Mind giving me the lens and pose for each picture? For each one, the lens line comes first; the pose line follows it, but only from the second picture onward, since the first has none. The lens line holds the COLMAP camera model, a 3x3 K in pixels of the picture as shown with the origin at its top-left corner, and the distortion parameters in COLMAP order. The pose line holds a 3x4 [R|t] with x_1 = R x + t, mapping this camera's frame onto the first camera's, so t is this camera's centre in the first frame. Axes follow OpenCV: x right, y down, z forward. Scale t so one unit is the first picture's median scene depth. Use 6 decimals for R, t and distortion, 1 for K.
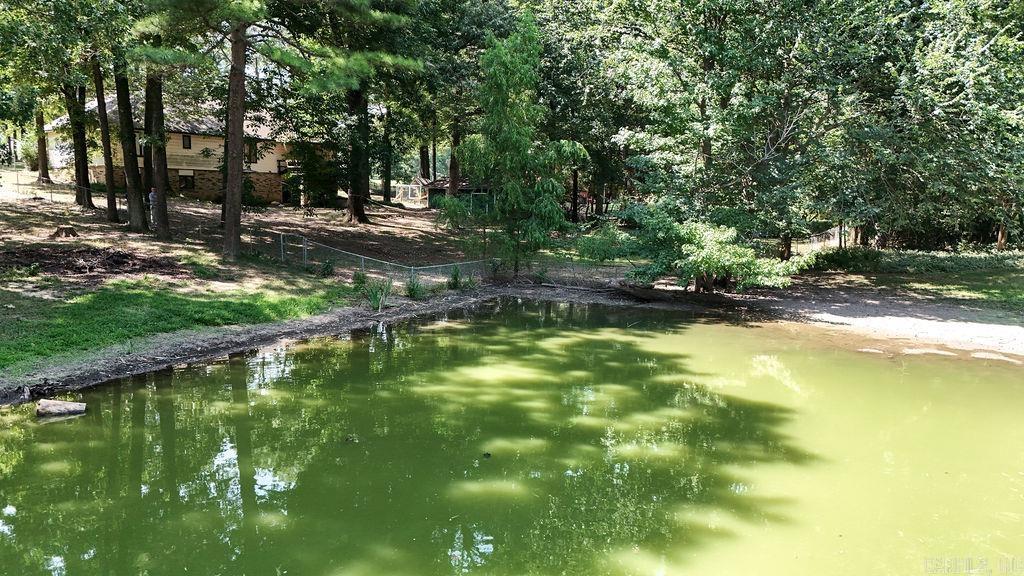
lens RADIAL K [[801.1, 0, 515.0], [0, 801.1, 285.1], [0, 0, 1]] dist [0.047808, -0.024669]
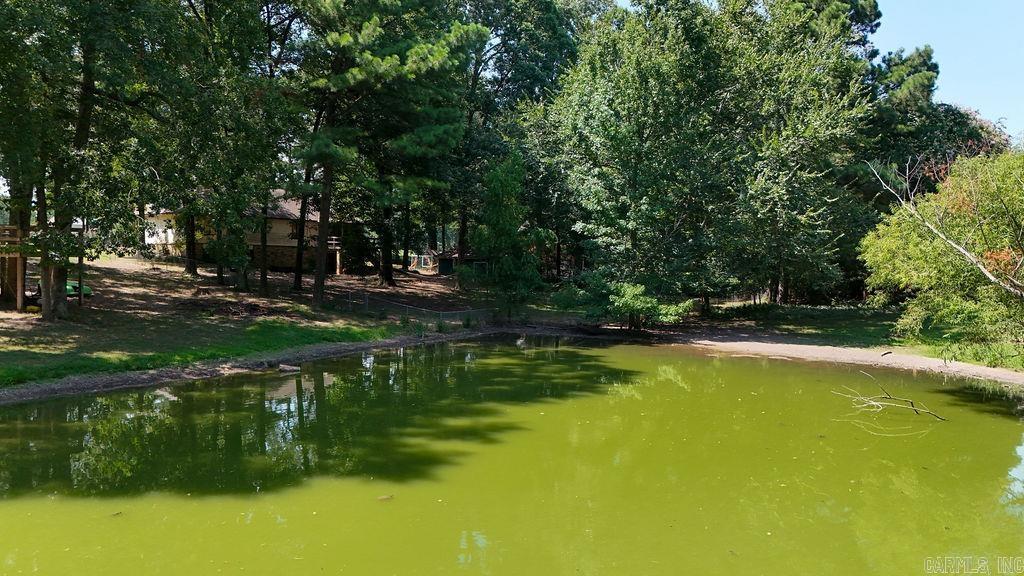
lens RADIAL K [[783.7, 0, 511.6], [0, 783.7, 286.2], [0, 0, 1]] dist [0.051220, -0.039557]
pose [[0.999997, -0.002540, 0.000682, 0.005957], [0.002587, 0.996675, -0.081443, 0.048354], [-0.000473, 0.081445, 0.996678, -0.475805]]
